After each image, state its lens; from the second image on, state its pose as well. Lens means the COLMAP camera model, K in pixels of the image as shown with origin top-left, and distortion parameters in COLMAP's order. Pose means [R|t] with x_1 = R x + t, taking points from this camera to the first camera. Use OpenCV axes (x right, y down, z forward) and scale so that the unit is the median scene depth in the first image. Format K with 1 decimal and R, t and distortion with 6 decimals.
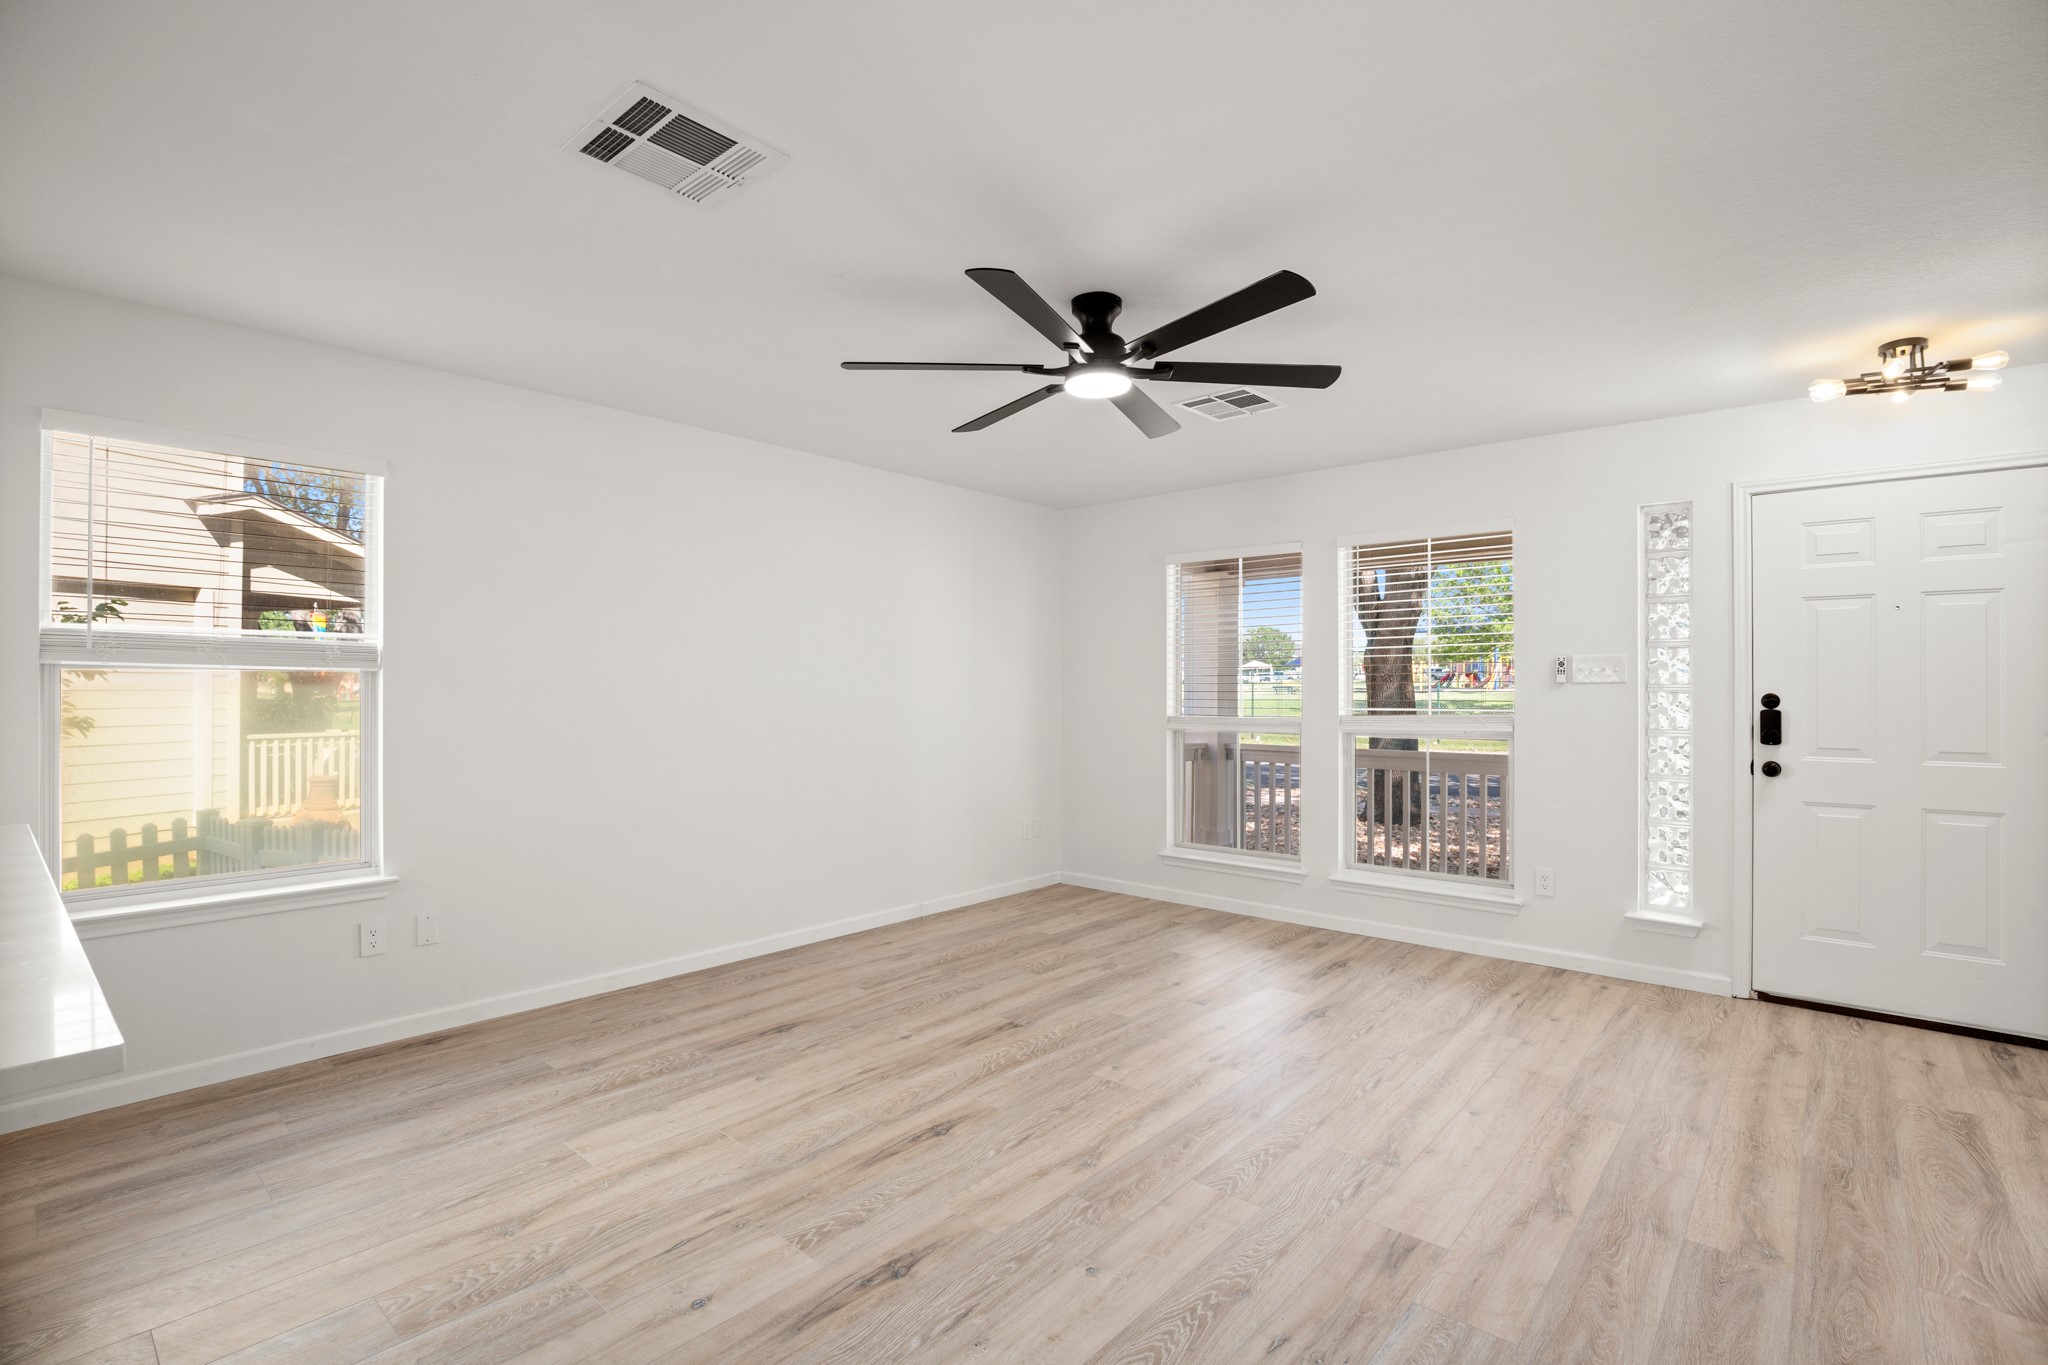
lens RADIAL K [[938.1, 0, 1024.0], [0, 938.1, 682.5], [0, 0, 1]] dist [-0.033465, 0.007389]
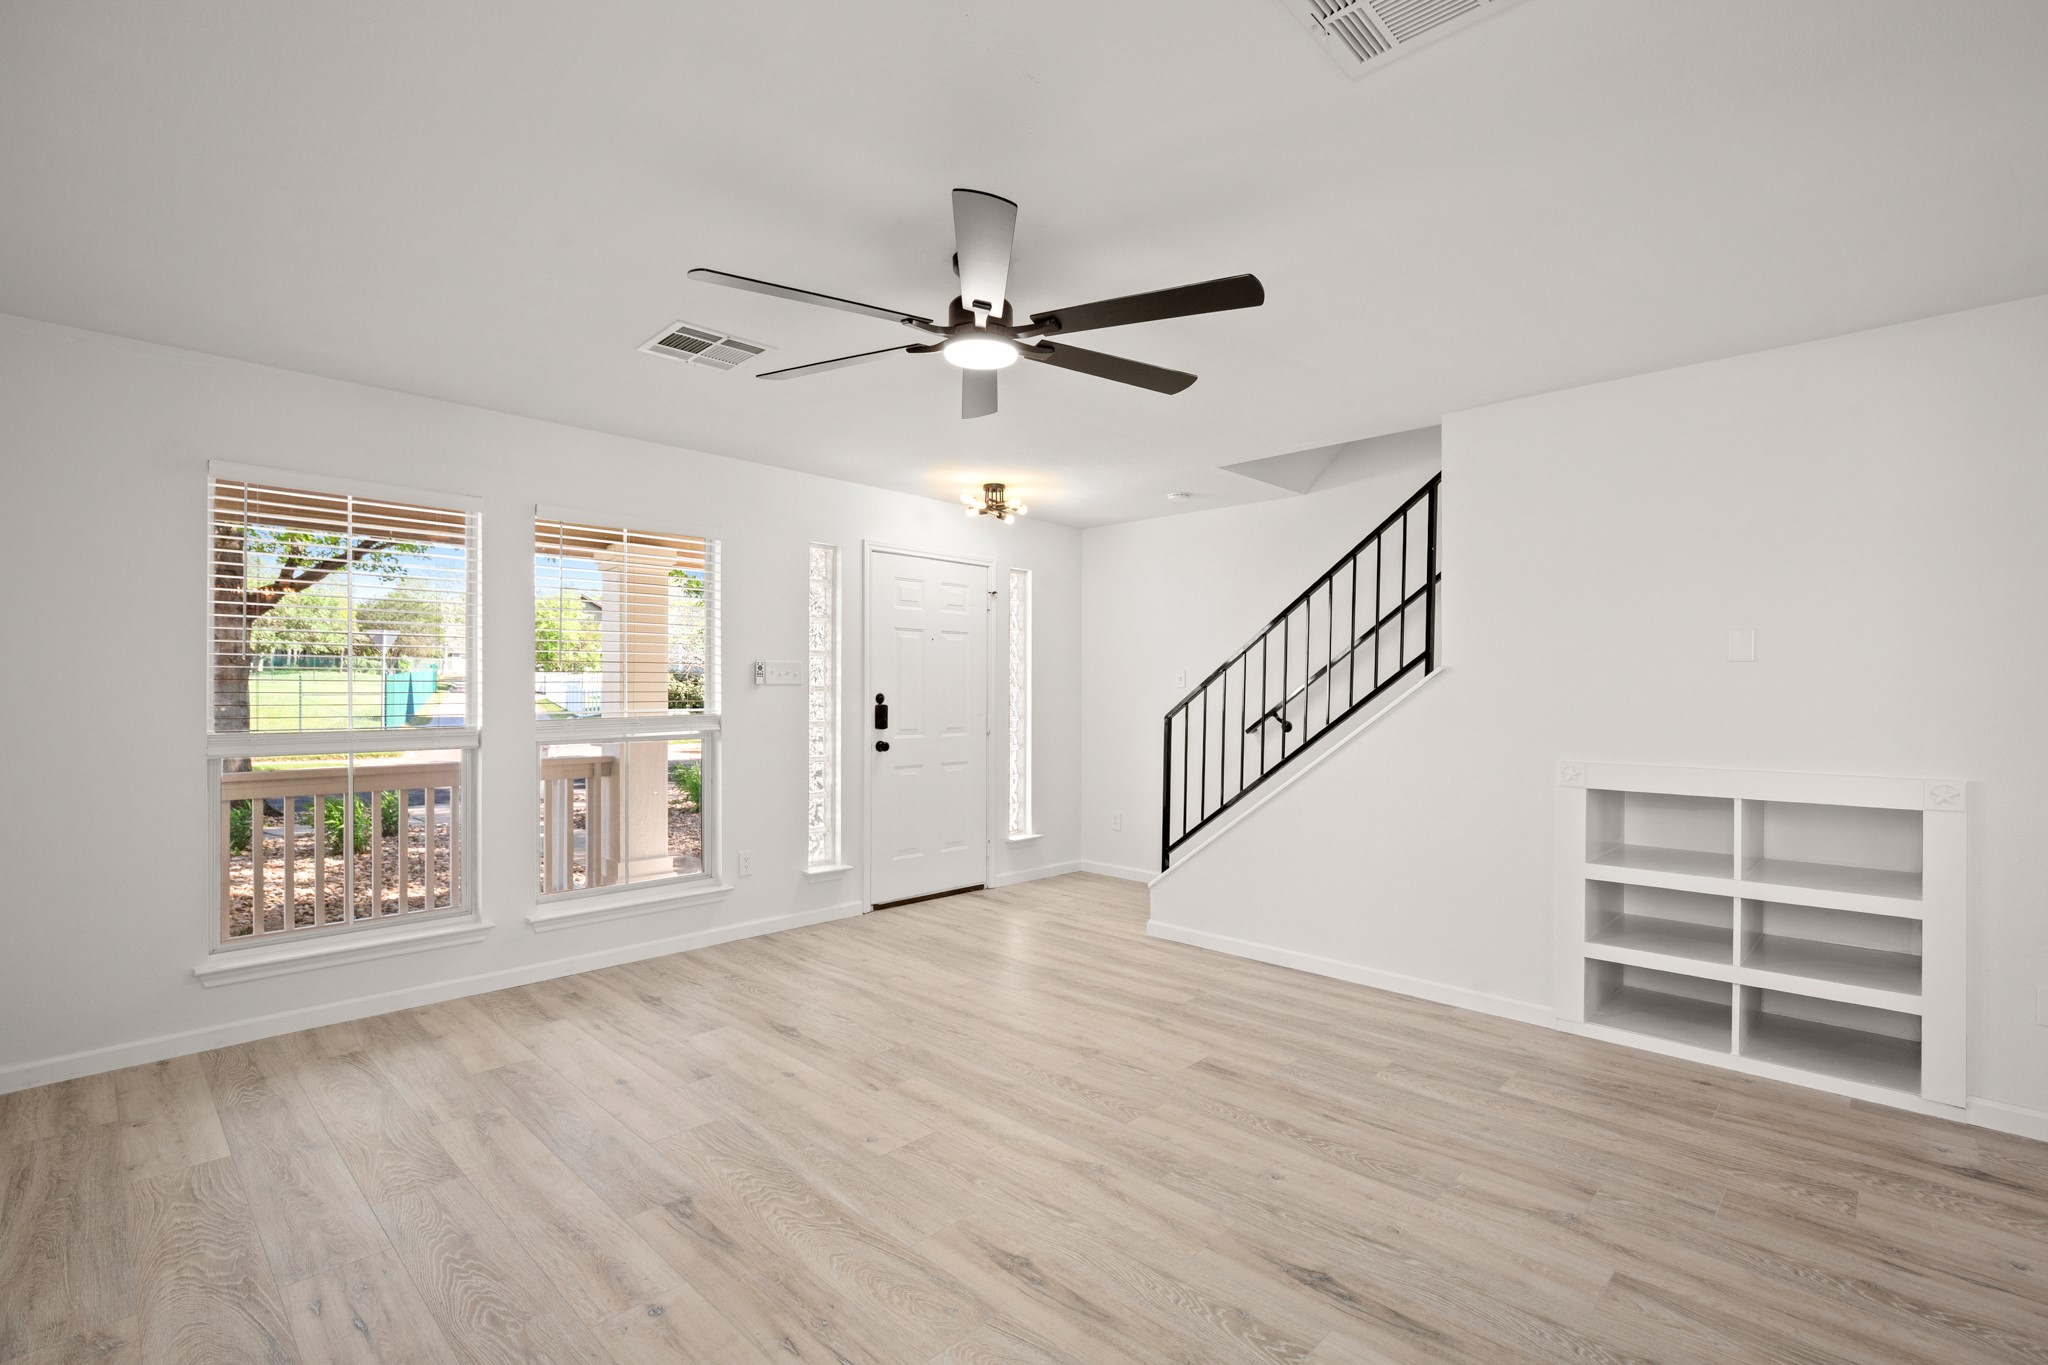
lens RADIAL K [[931.7, 0, 1054.9], [0, 931.7, 694.8], [0, 0, 1]] dist [-0.003560, 0.000993]
pose [[0.032149, -0.006256, 0.999463, -0.646545], [-0.011732, 0.999909, 0.006636, 0.002126], [-0.999414, -0.011939, 0.032073, 0.712244]]
